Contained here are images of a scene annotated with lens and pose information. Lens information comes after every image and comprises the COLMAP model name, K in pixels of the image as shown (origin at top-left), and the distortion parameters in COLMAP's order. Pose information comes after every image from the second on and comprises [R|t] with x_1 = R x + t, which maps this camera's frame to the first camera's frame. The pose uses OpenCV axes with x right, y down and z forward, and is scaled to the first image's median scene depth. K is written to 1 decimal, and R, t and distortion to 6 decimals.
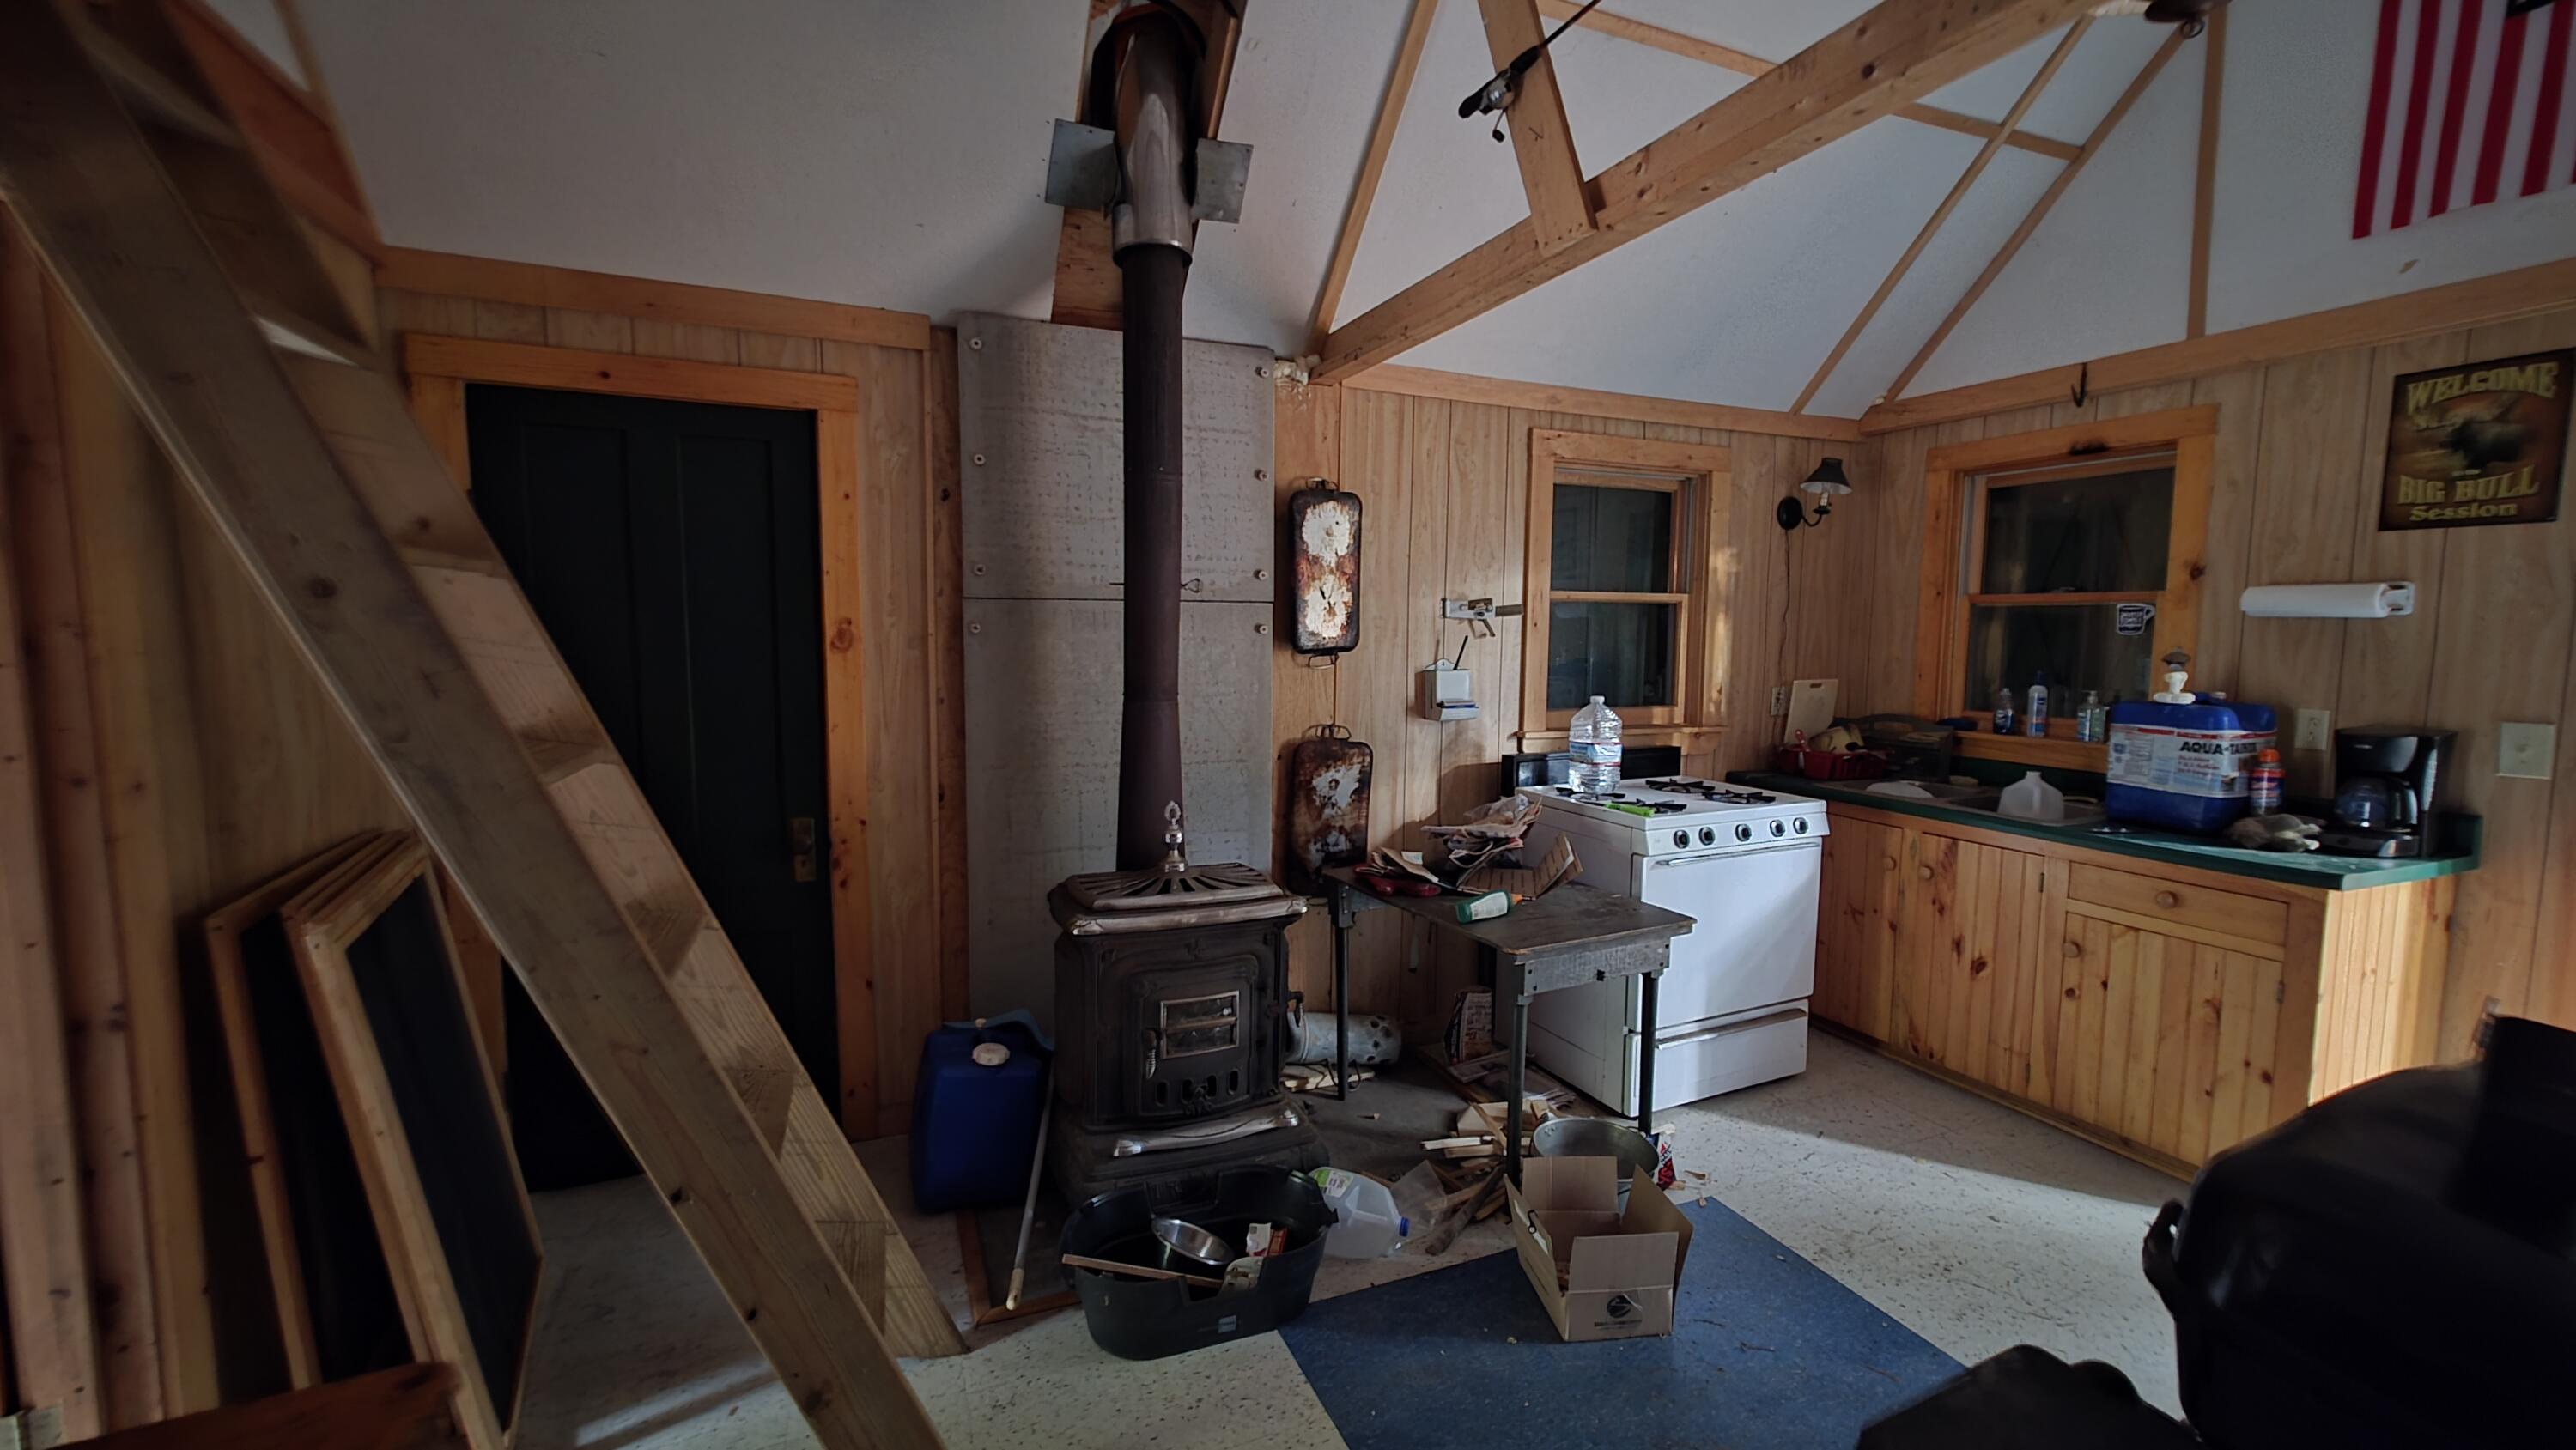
lens RADIAL K [[1022.9, 0, 1297.4], [0, 1022.9, 716.2], [0, 0, 1]] dist [-0.000154, 0.000358]
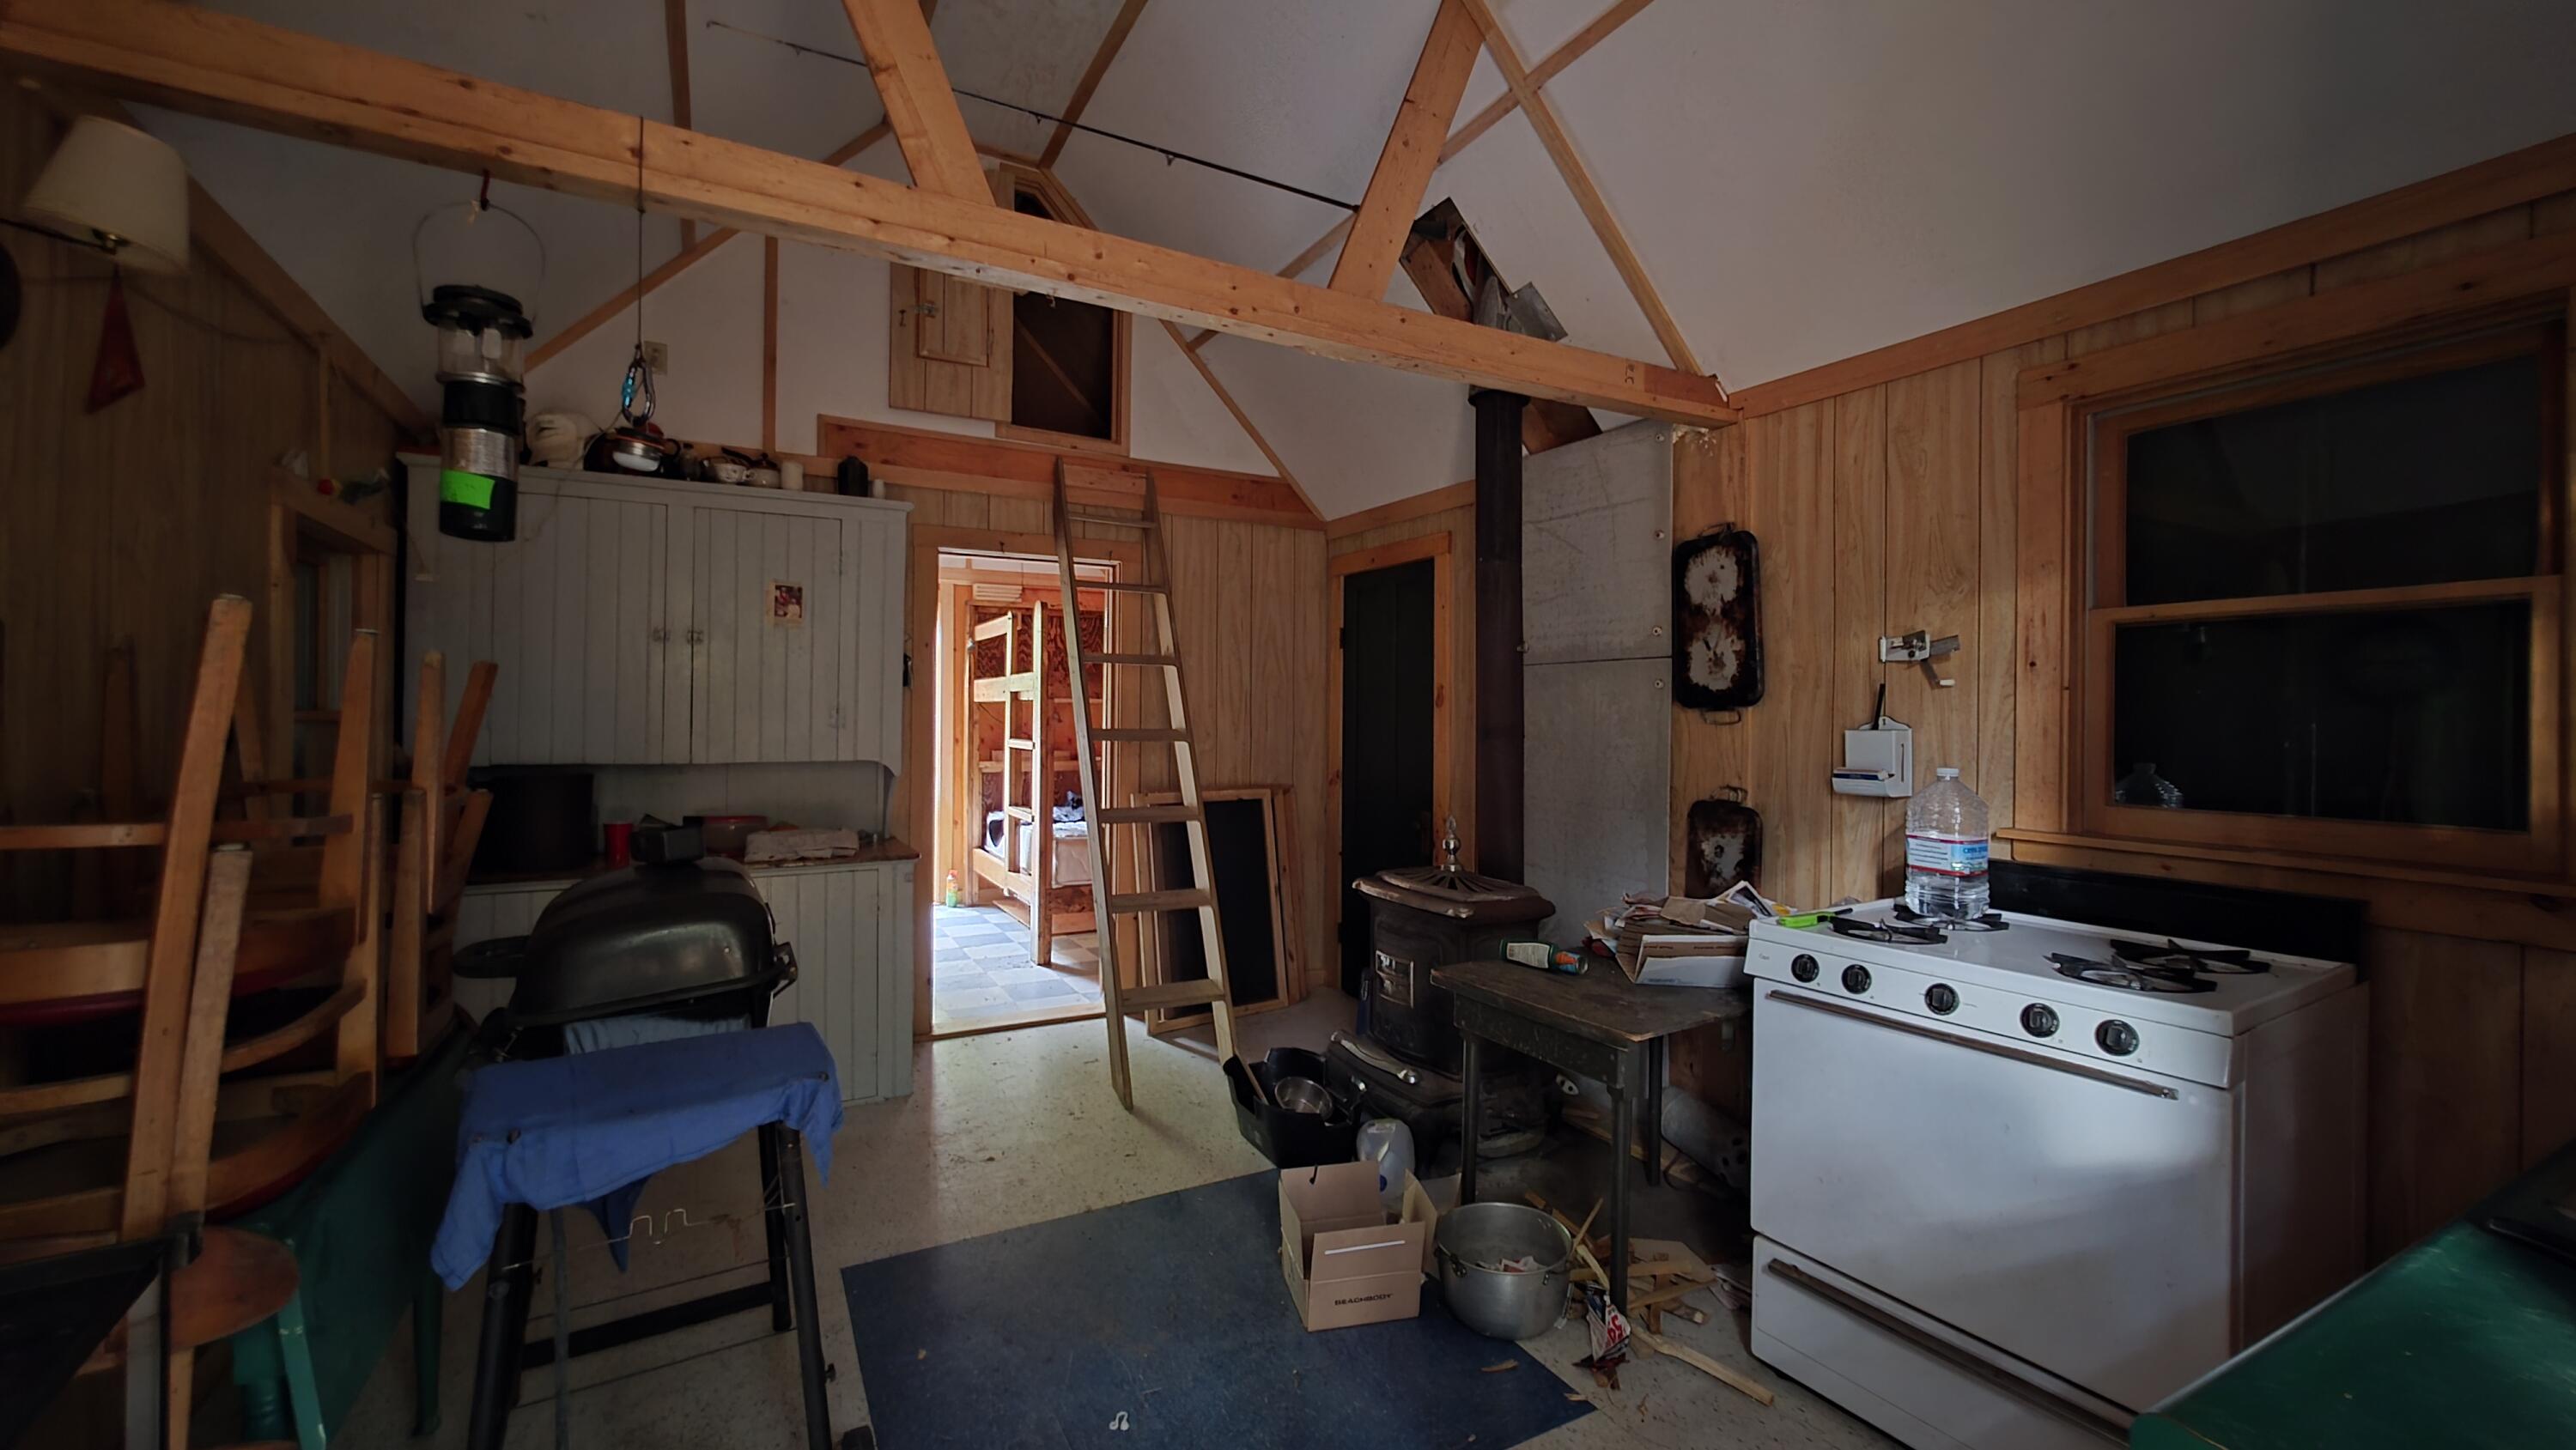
lens RADIAL K [[1022.9, 0, 1297.4], [0, 1022.9, 716.2], [0, 0, 1]] dist [-0.000154, 0.000358]
pose [[0.114892, -0.006703, -0.993355, 0.902664], [-0.098677, 0.994954, -0.018126, 0.000647], [0.988465, 0.100104, 0.113651, 0.516213]]
